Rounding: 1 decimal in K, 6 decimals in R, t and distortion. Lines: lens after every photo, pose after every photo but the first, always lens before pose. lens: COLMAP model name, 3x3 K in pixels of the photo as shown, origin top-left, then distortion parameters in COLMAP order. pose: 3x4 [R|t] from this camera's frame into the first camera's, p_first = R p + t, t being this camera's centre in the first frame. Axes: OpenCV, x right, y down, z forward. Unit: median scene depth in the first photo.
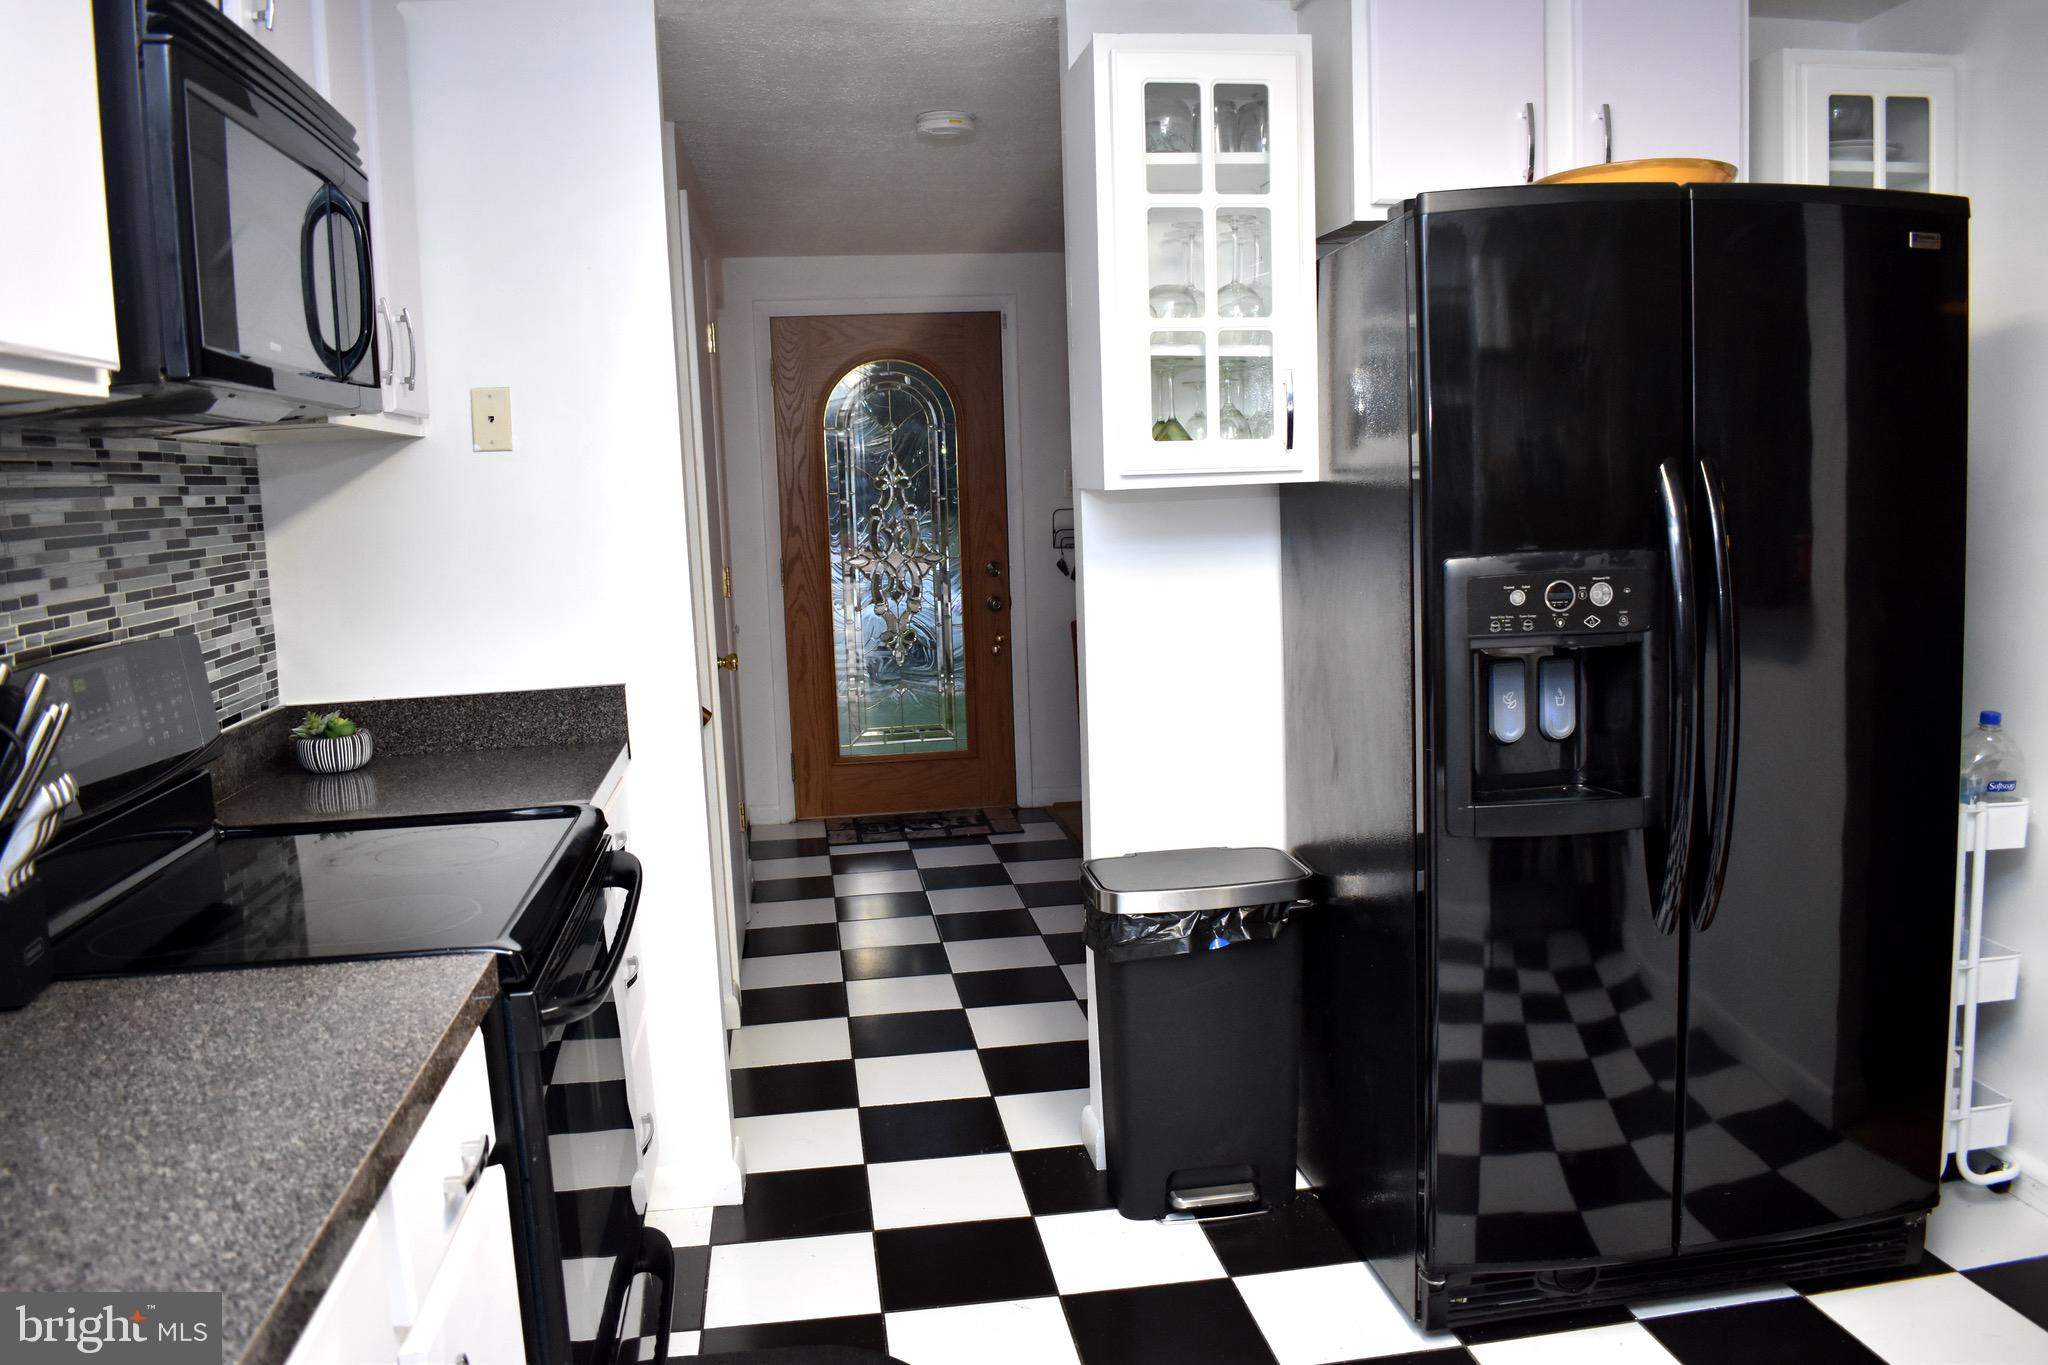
lens RADIAL K [[1640.3, 0, 1023.9], [0, 1640.3, 682.1], [0, 0, 1]] dist [-0.070247, 0.002819]
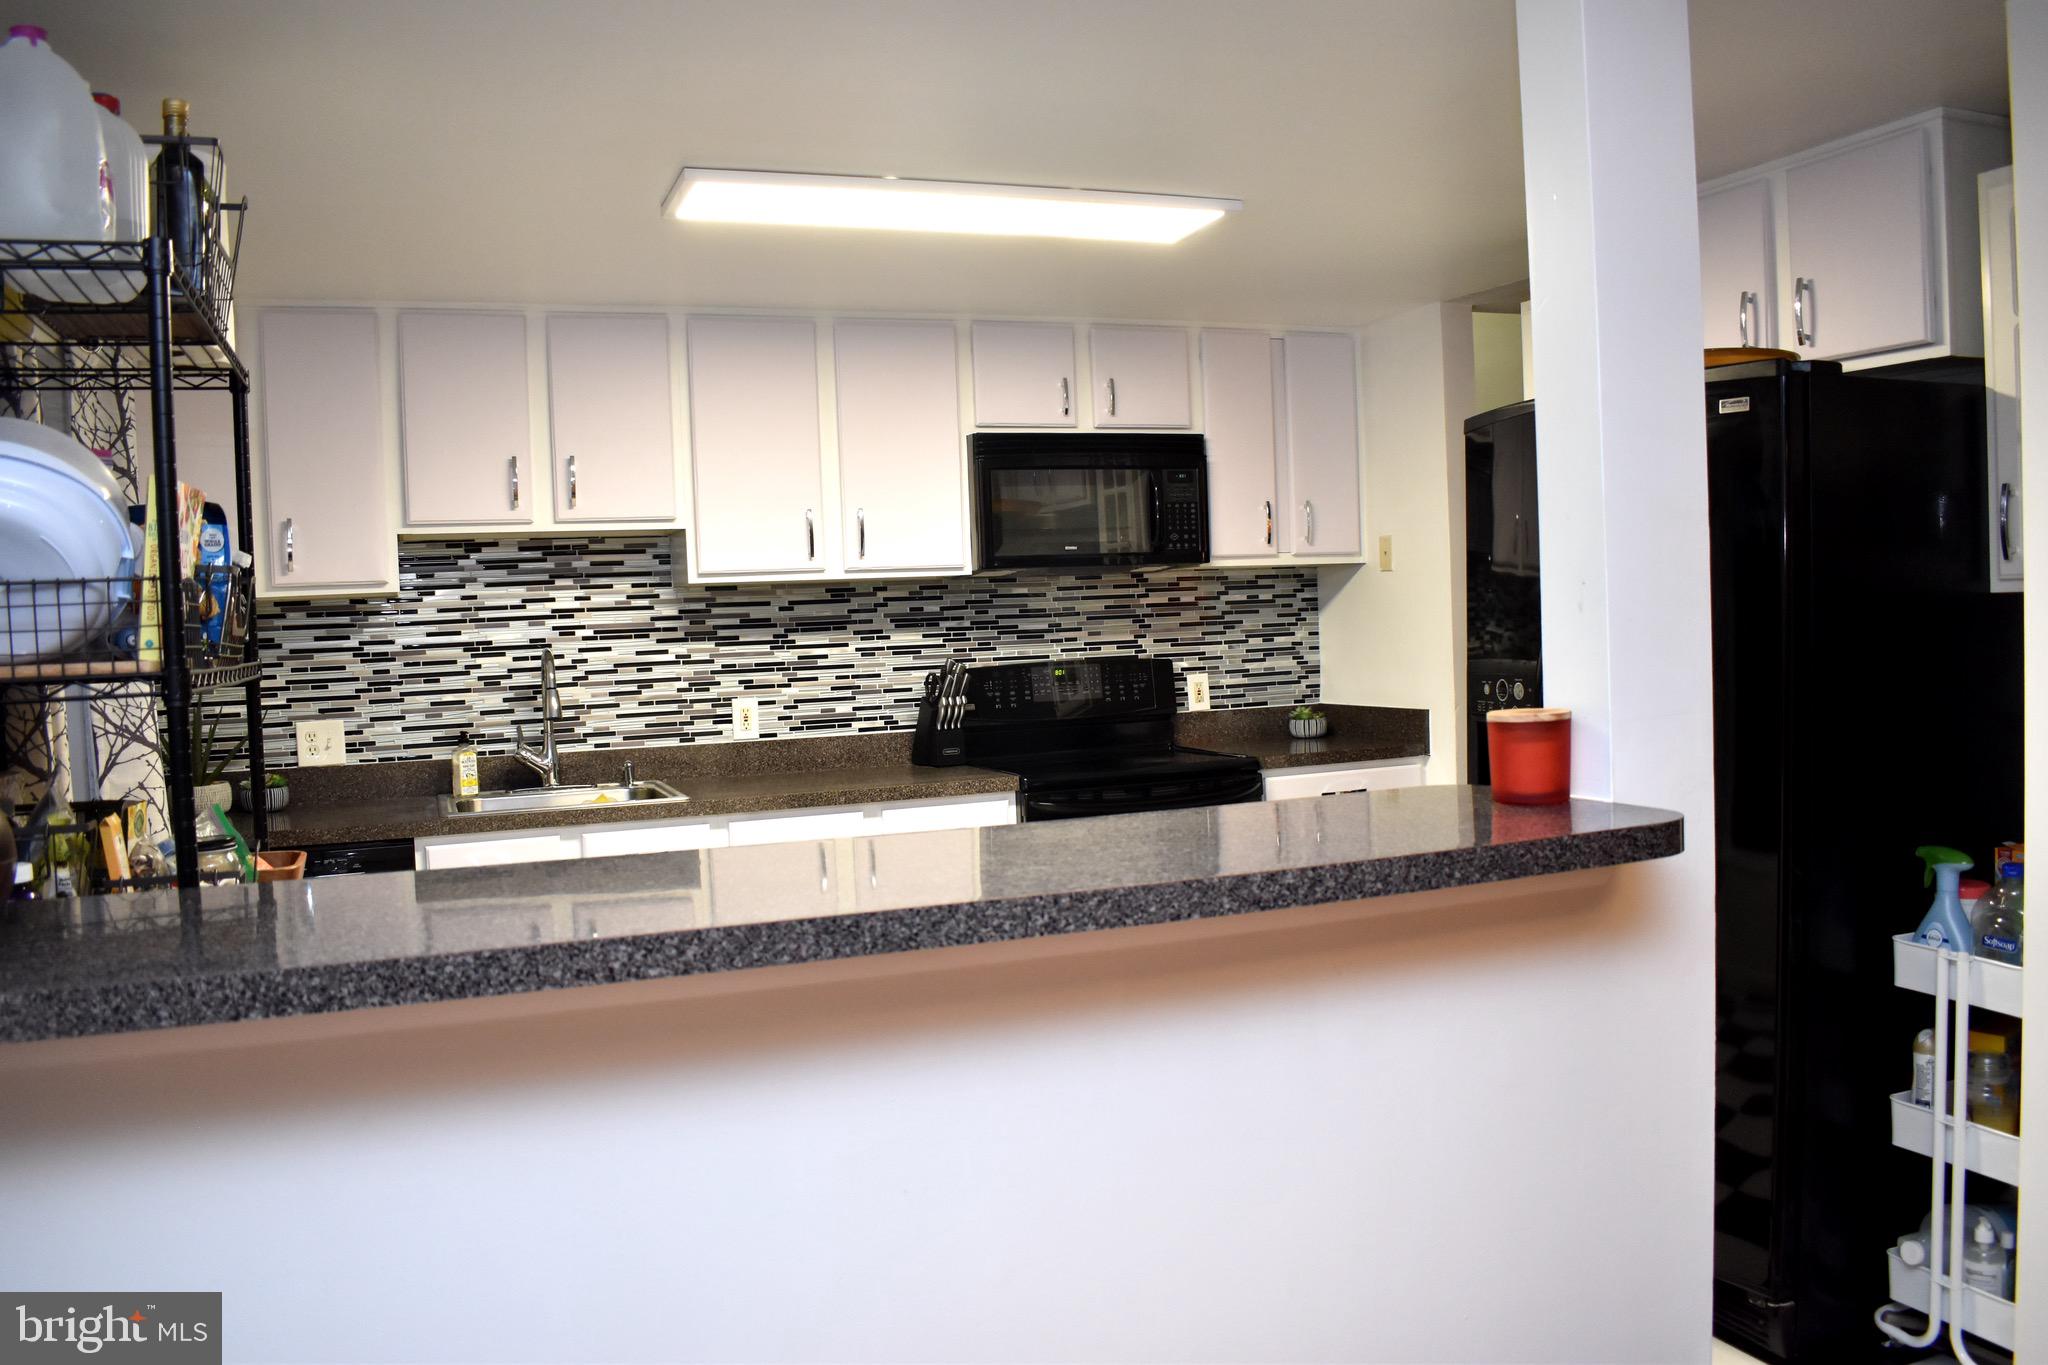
lens RADIAL K [[1598.9, 0, 1030.4], [0, 1598.9, 684.7], [0, 0, 1]] dist [-0.100183, 0.020989]
pose [[0.248788, 0.075103, -0.965642, 1.609922], [-0.095094, 0.994066, 0.052814, -0.093575], [0.963878, 0.078687, 0.254454, 0.241348]]
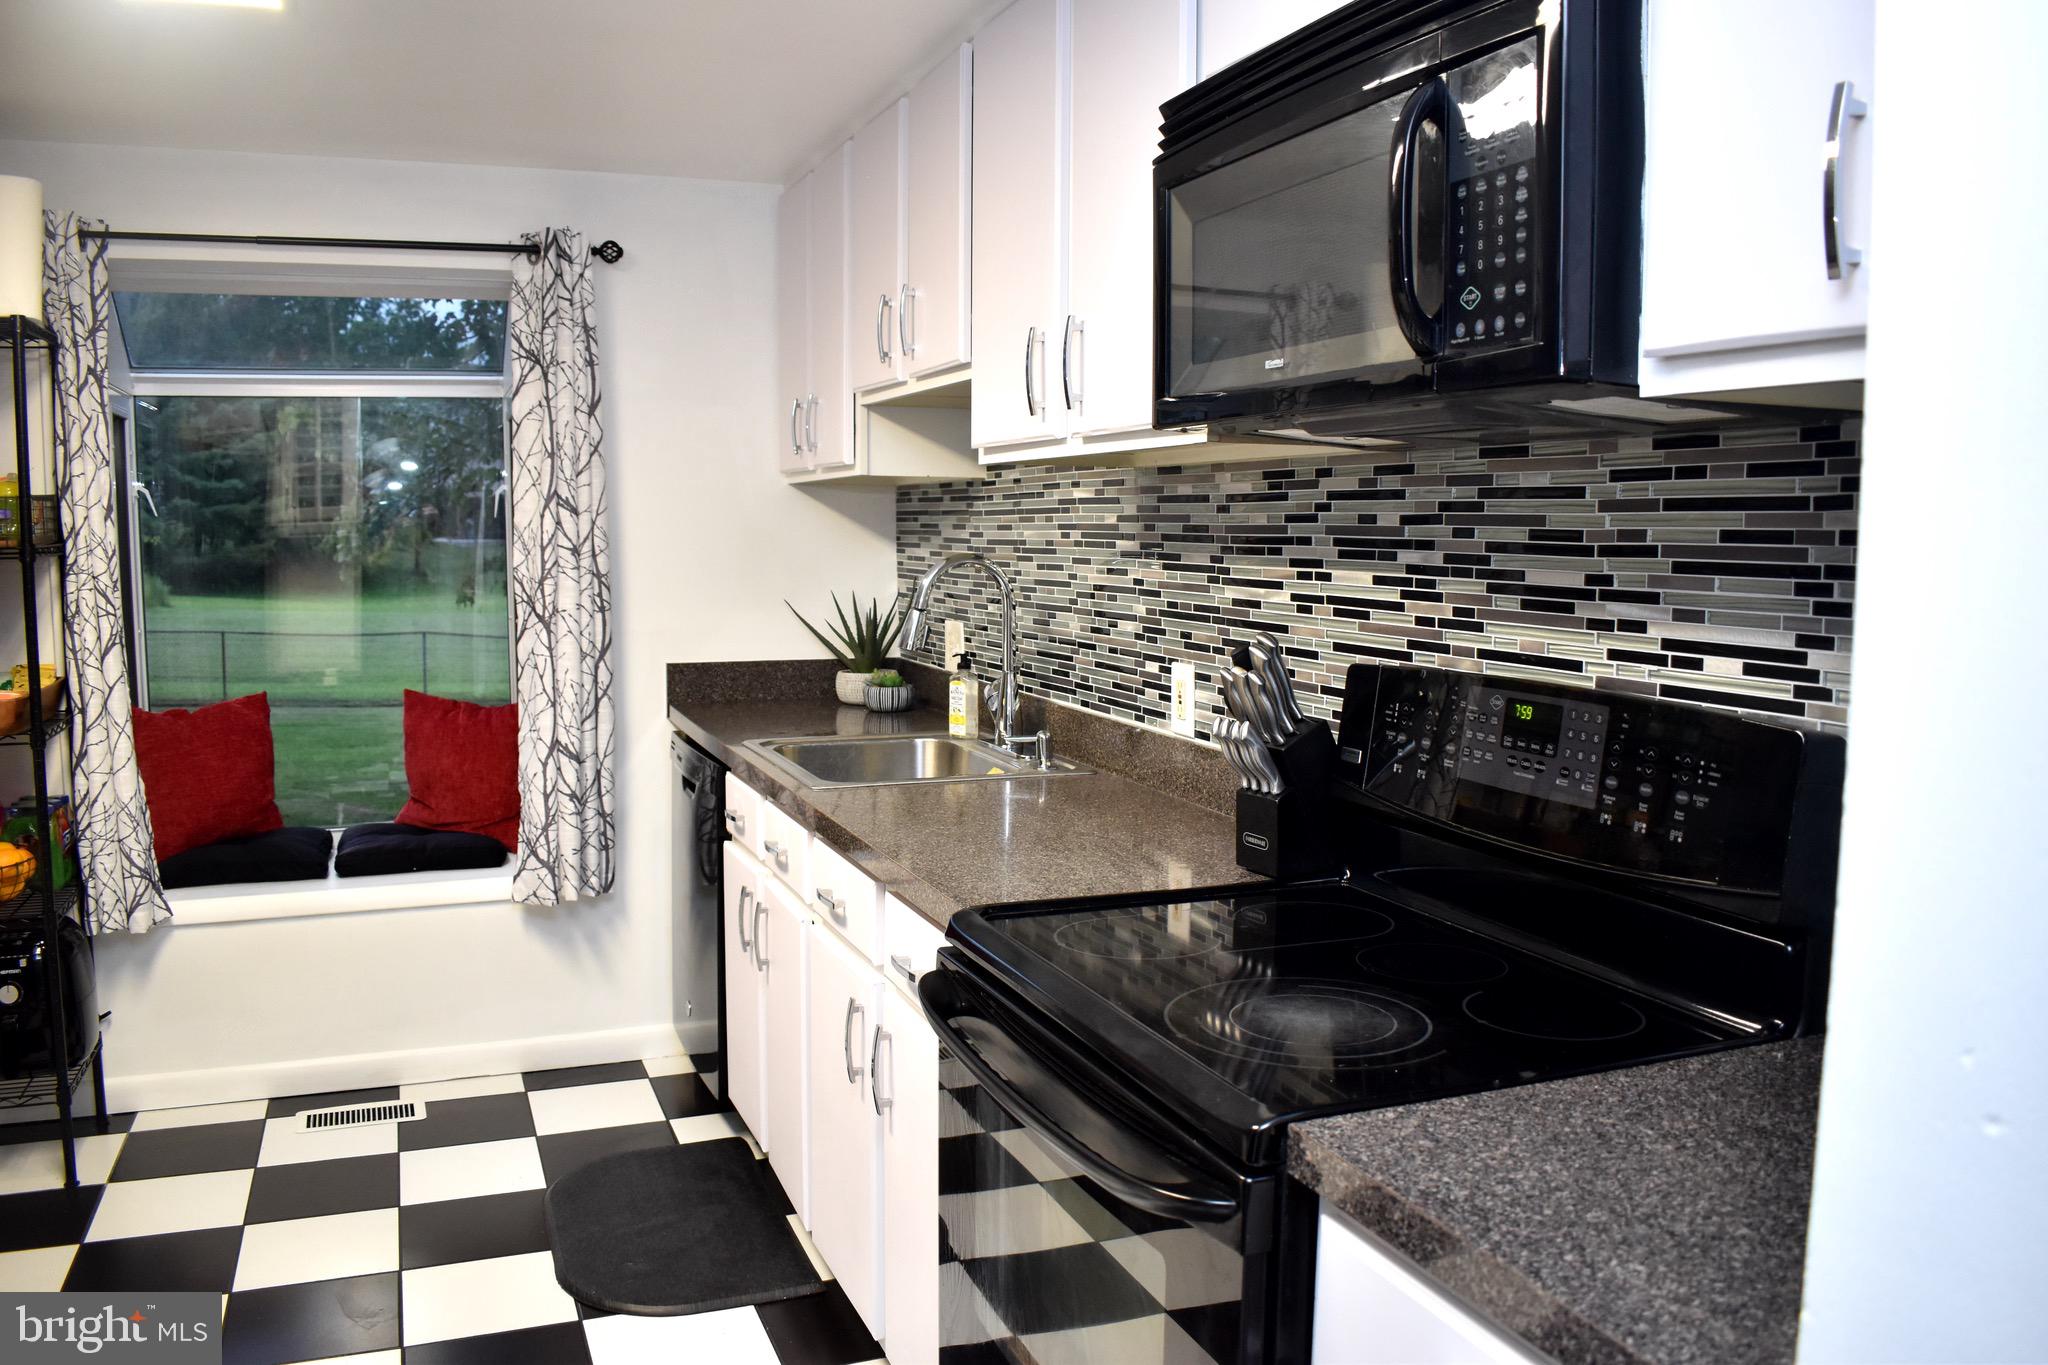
lens RADIAL K [[1598.9, 0, 1014.6], [0, 1598.9, 680.1], [0, 0, 1]] dist [-0.100183, 0.020989]
pose [[-0.970828, 0.059806, -0.232200, -0.075238], [0.005248, 0.973463, 0.228785, -0.191209], [0.239721, 0.220892, -0.945378, 1.500529]]
